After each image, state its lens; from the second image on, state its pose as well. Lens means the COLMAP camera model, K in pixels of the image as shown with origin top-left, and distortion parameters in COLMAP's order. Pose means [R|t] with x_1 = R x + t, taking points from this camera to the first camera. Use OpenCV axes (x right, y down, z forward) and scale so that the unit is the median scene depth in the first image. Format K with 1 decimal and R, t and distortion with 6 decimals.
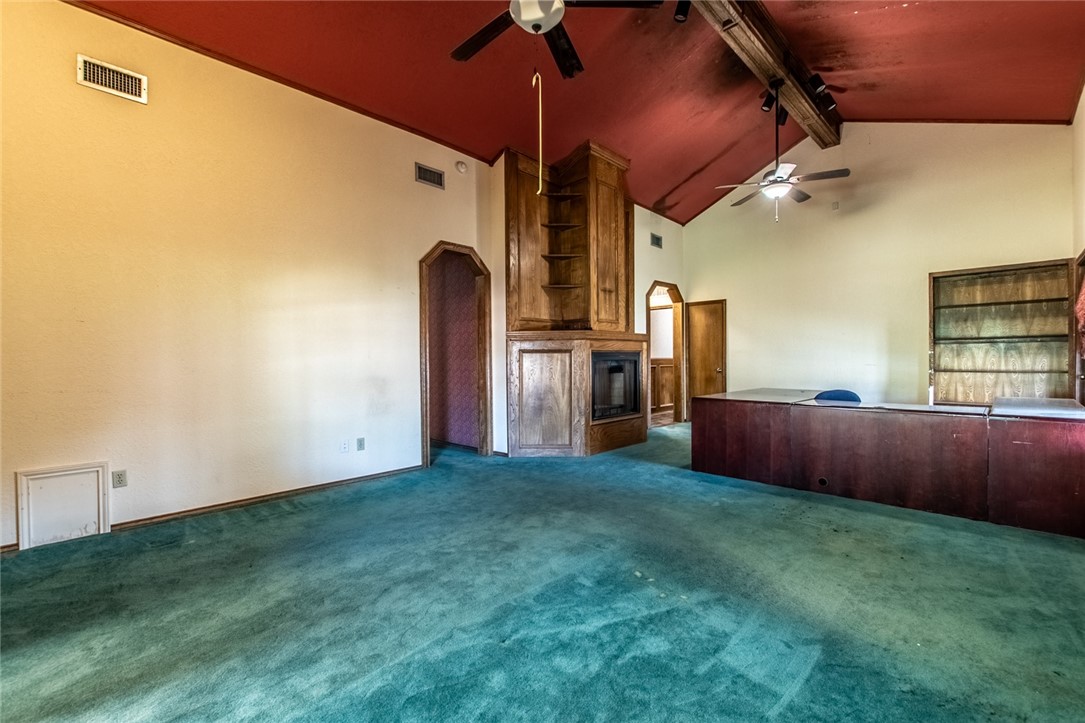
lens RADIAL K [[473.5, 0, 547.6], [0, 473.5, 363.2], [0, 0, 1]] dist [0.005382, -0.001469]
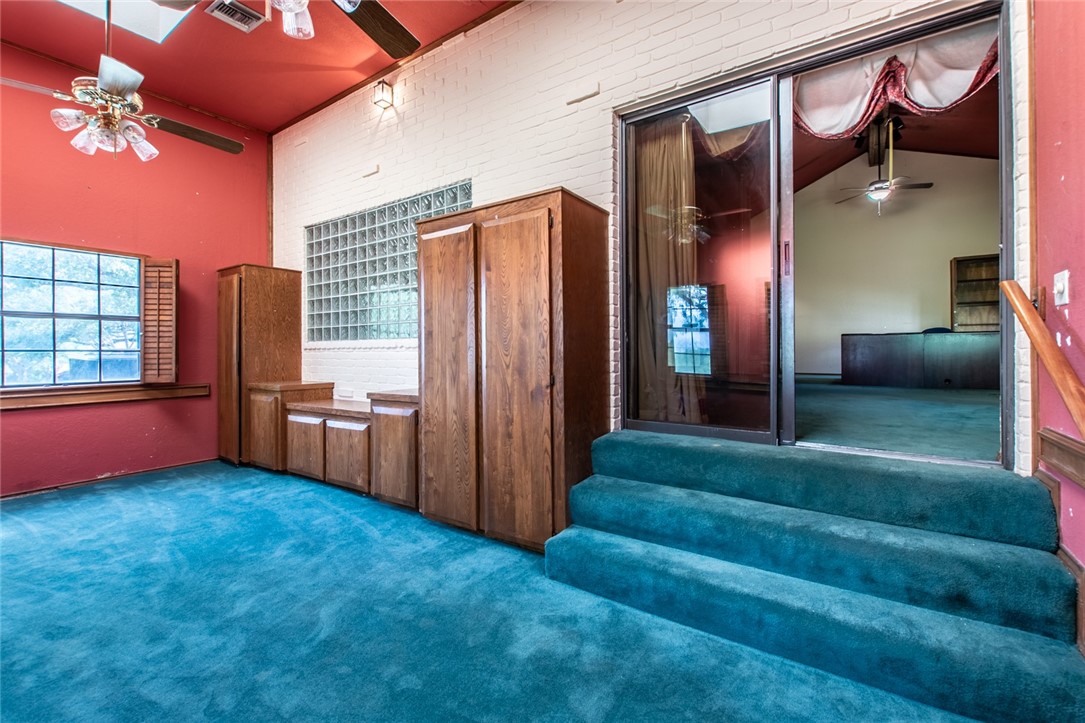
lens RADIAL K [[473.5, 0, 542.3], [0, 473.5, 355.7], [0, 0, 1]] dist [0.005382, -0.001469]
pose [[0.985189, 0.003090, 0.171444, -0.705922], [-0.002500, 0.999990, -0.003656, 0.123078], [-0.171454, 0.003174, 0.985187, -0.224953]]
